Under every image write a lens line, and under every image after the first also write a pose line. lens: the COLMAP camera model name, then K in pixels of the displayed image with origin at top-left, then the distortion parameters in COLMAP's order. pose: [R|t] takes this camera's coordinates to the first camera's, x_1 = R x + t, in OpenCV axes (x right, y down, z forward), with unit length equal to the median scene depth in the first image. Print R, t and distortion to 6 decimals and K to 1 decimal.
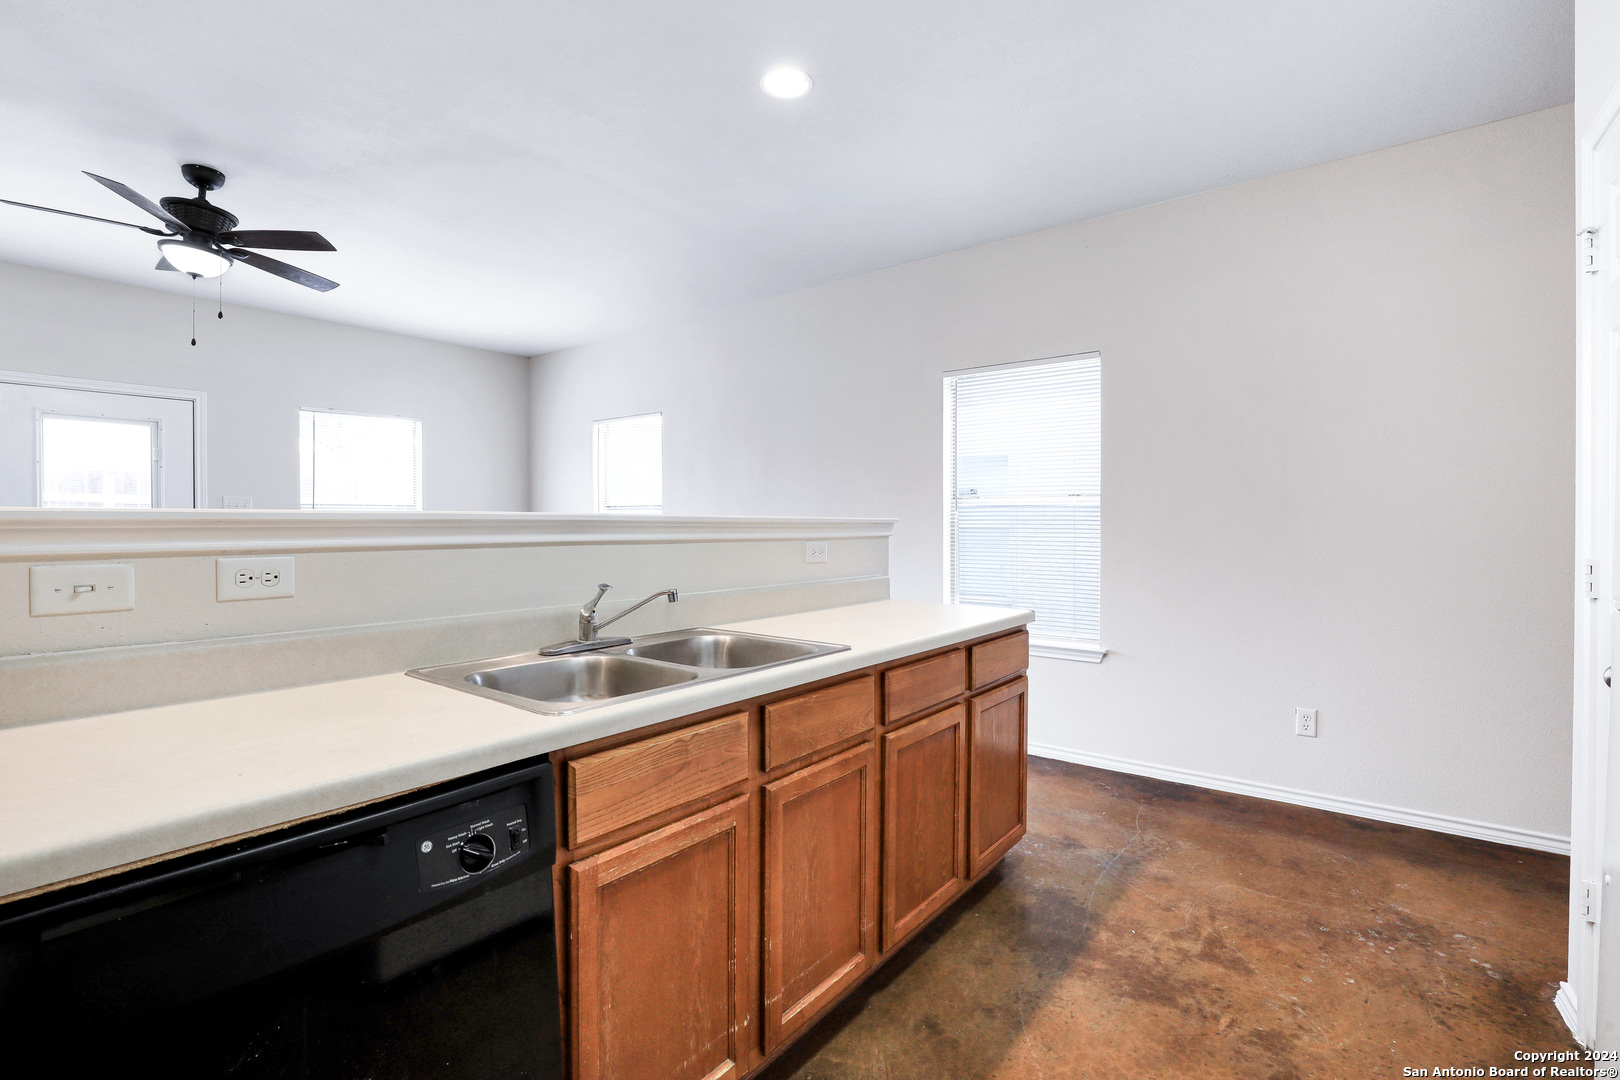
lens RADIAL K [[747.0, 0, 807.6], [0, 747.0, 529.8], [0, 0, 1]] dist [-0.027736, -0.000417]
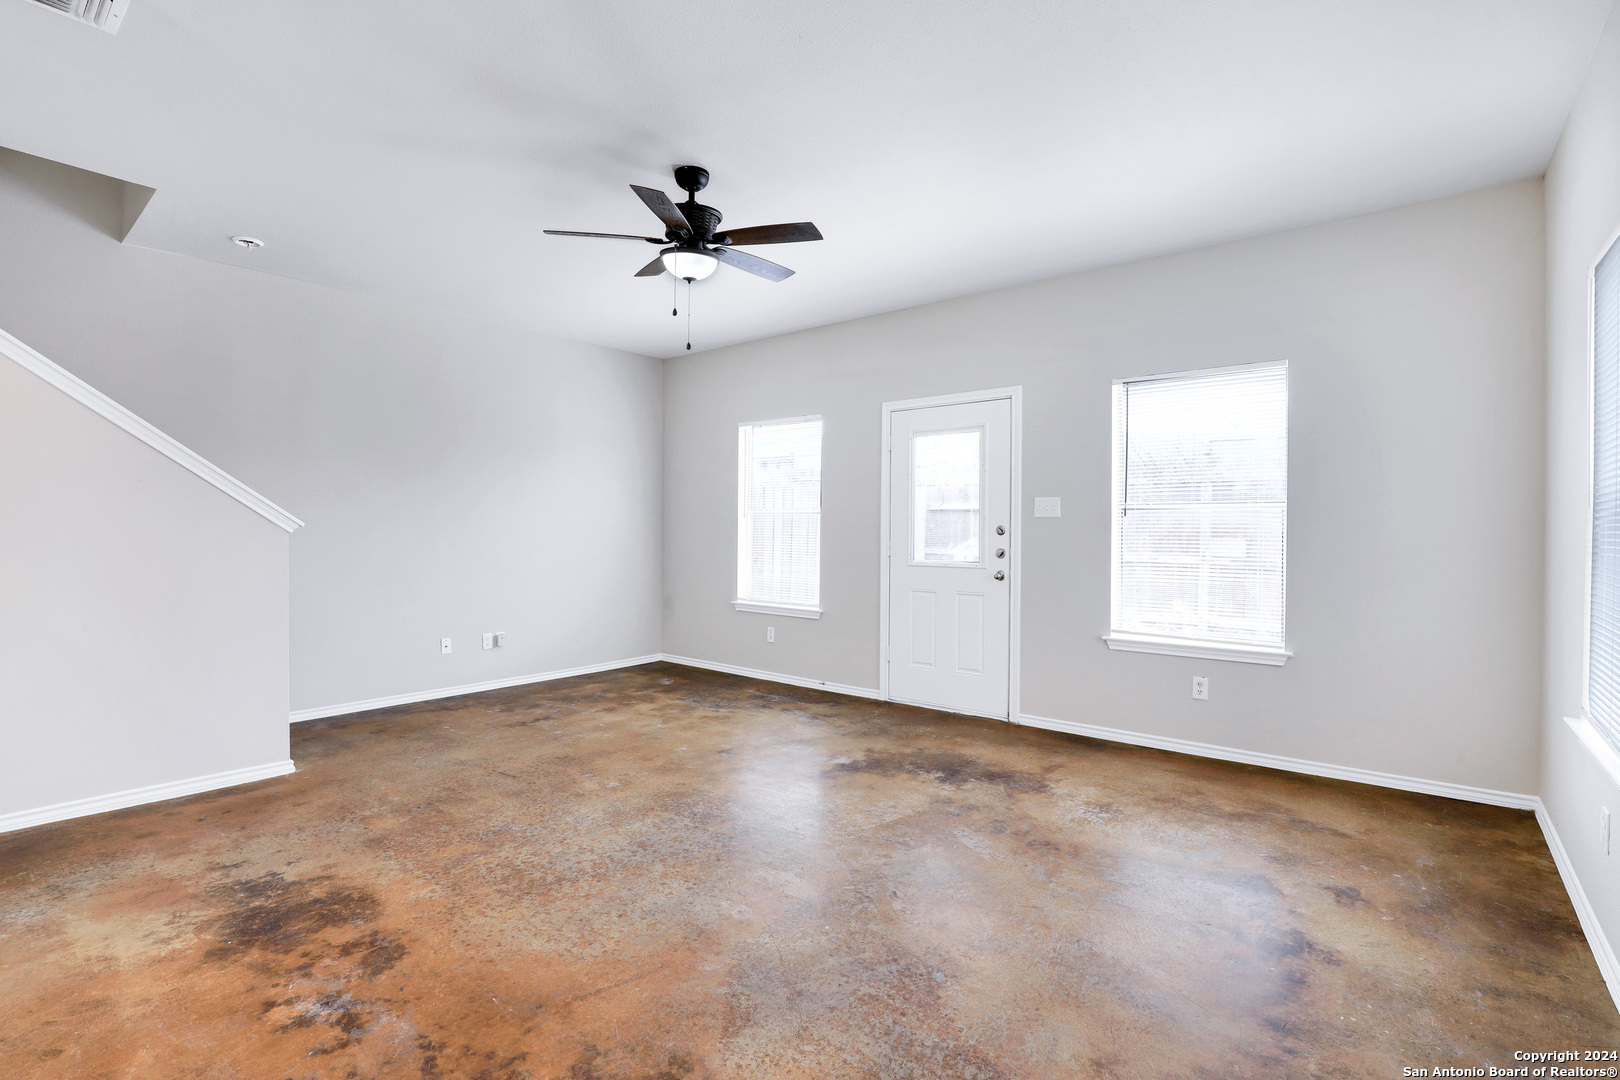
lens RADIAL K [[757.2, 0, 817.5], [0, 757.2, 537.4], [0, 0, 1]] dist [-0.035486, 0.008093]
pose [[-0.028427, 0.008598, -0.999559, 0.243594], [-0.014681, 0.999852, 0.009018, -0.008108], [0.999488, 0.014931, -0.028297, 1.459534]]
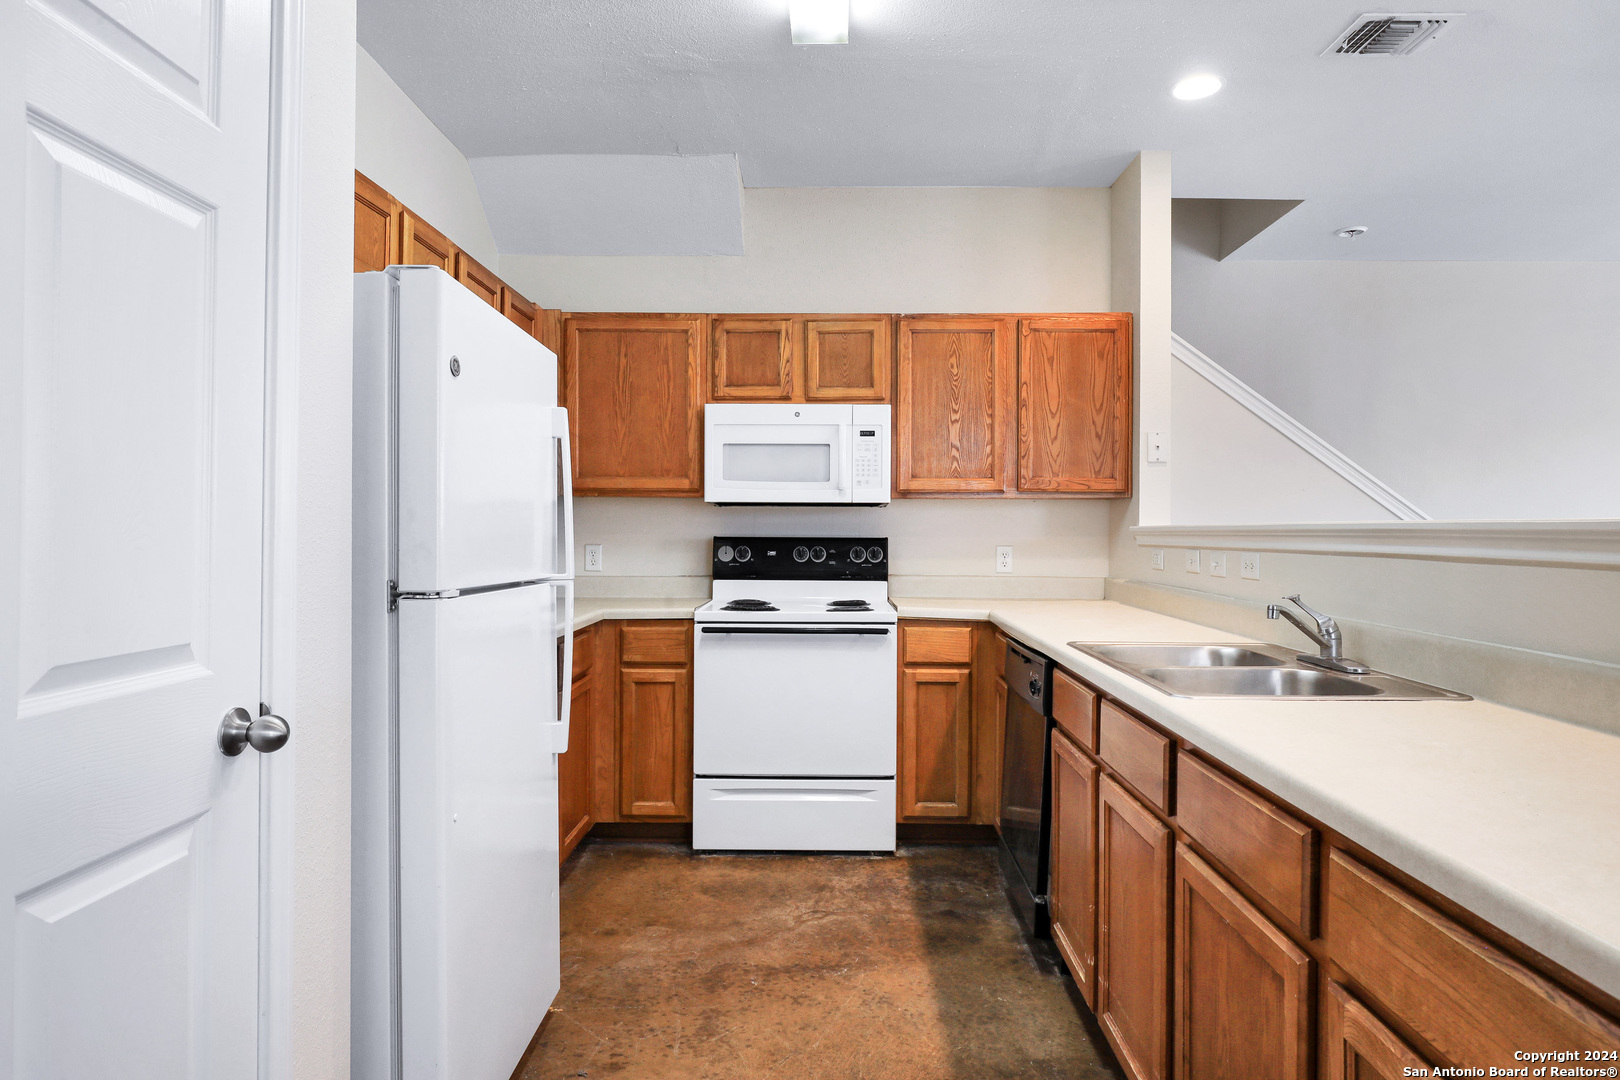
lens RADIAL K [[941.3, 0, 810.5], [0, 941.3, 530.7], [0, 0, 1]] dist [-0.012856, 0.001036]
pose [[-0.806130, -0.006562, -0.591701, 0.653791], [-0.012484, 0.999905, 0.005918, -0.006405], [0.591606, 0.012158, -0.806135, 1.082848]]
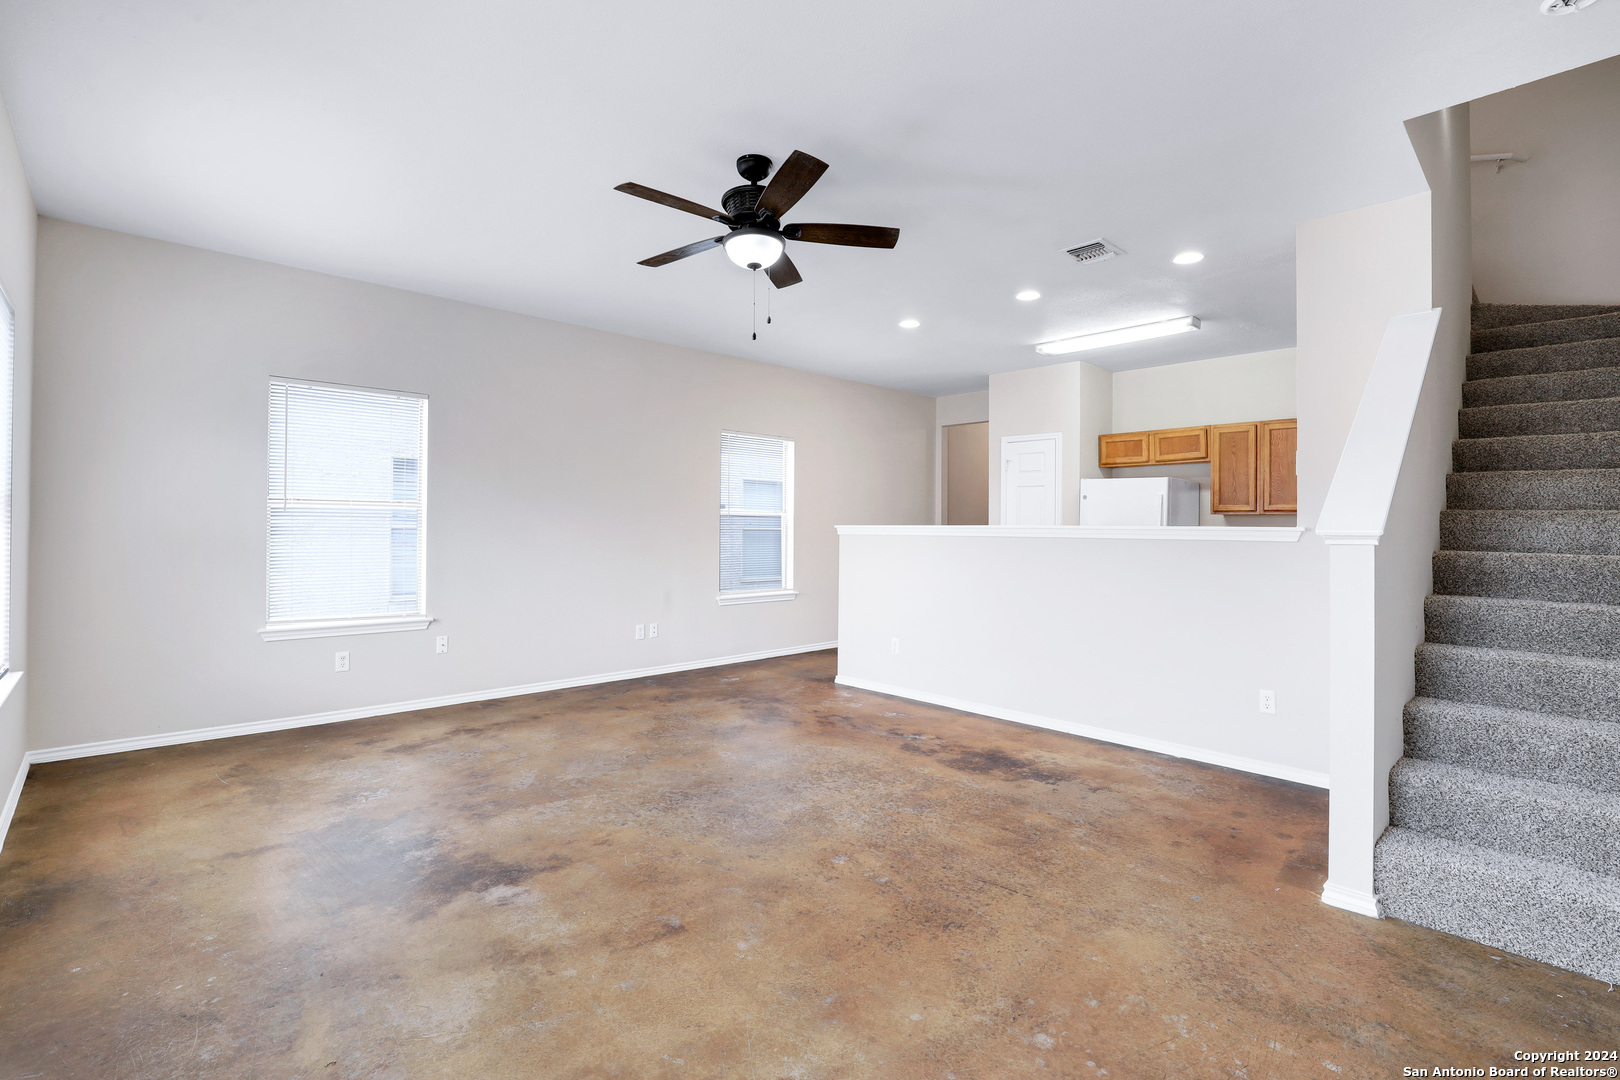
lens RADIAL K [[738.4, 0, 812.9], [0, 738.4, 521.7], [0, 0, 1]] dist [-0.022411, 0.007275]
pose [[0.154583, 0.007316, 0.987953, -2.114341], [0.000162, 0.999972, -0.007430, -0.011131], [-0.987980, 0.001309, 0.154578, 0.939582]]
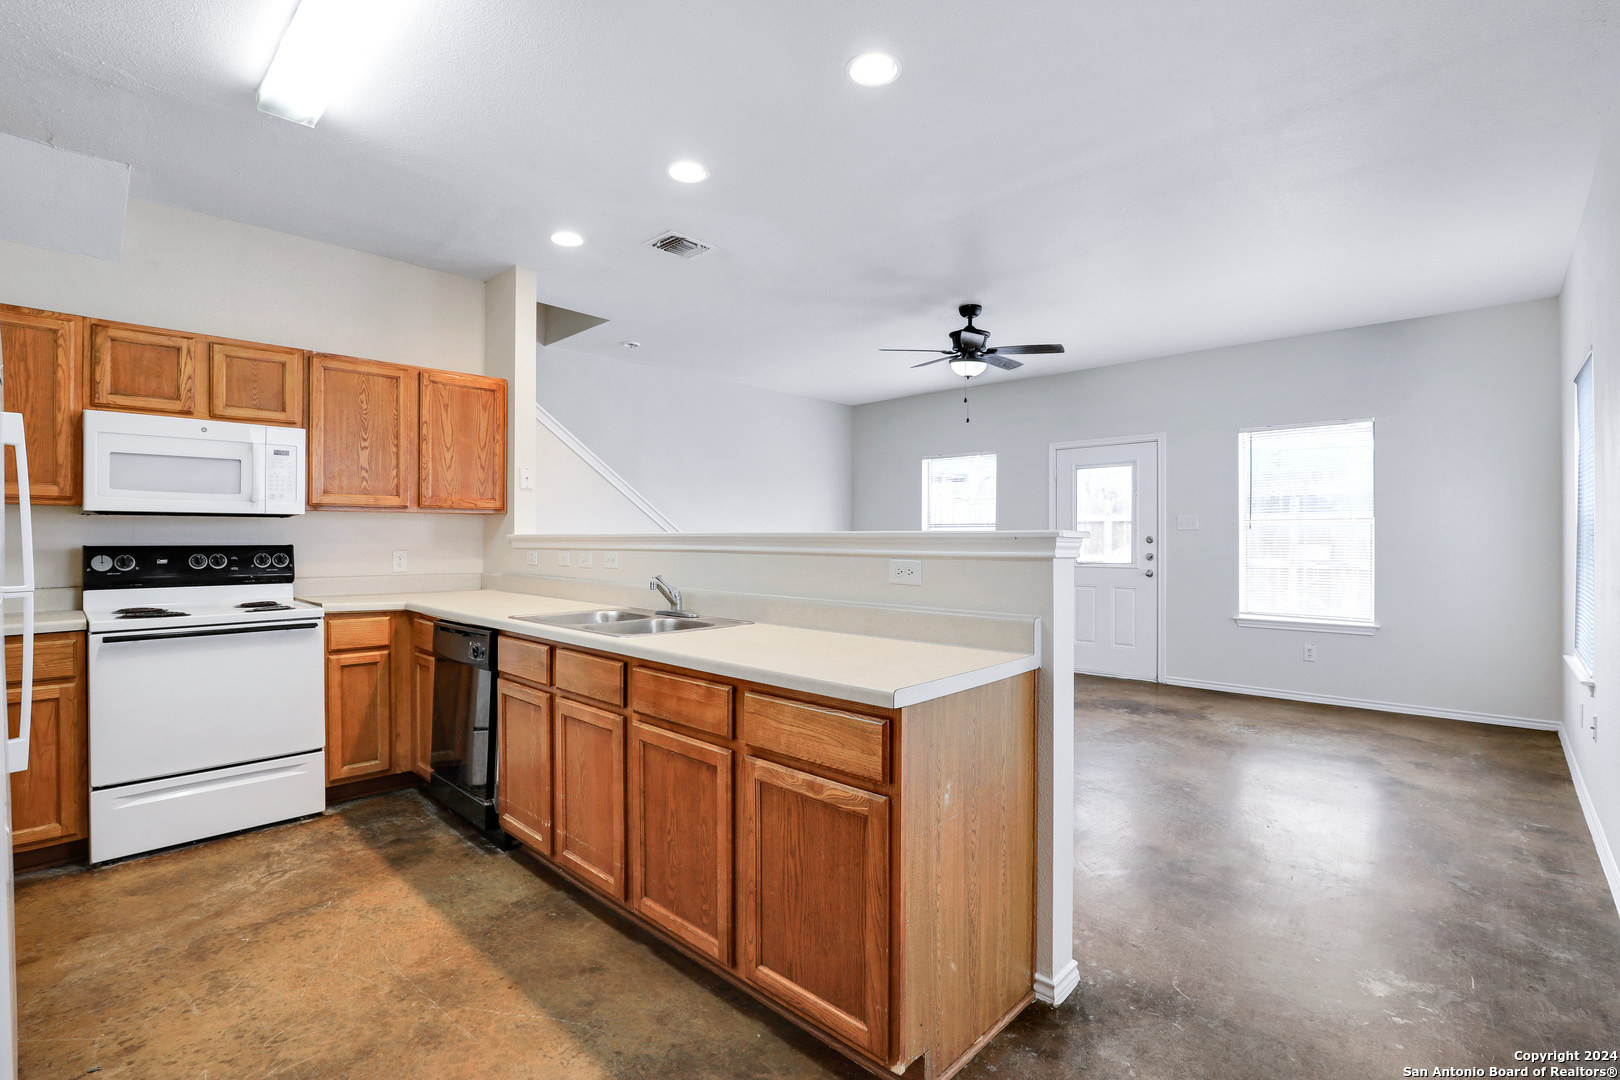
lens RADIAL K [[745.8, 0, 816.5], [0, 745.8, 538.7], [0, 0, 1]] dist [-0.039383, 0.009270]
pose [[-0.100131, -0.001571, -0.994973, 0.896854], [-0.009004, 0.999959, -0.000673, -0.006740], [0.994934, 0.008892, -0.100141, 1.018940]]
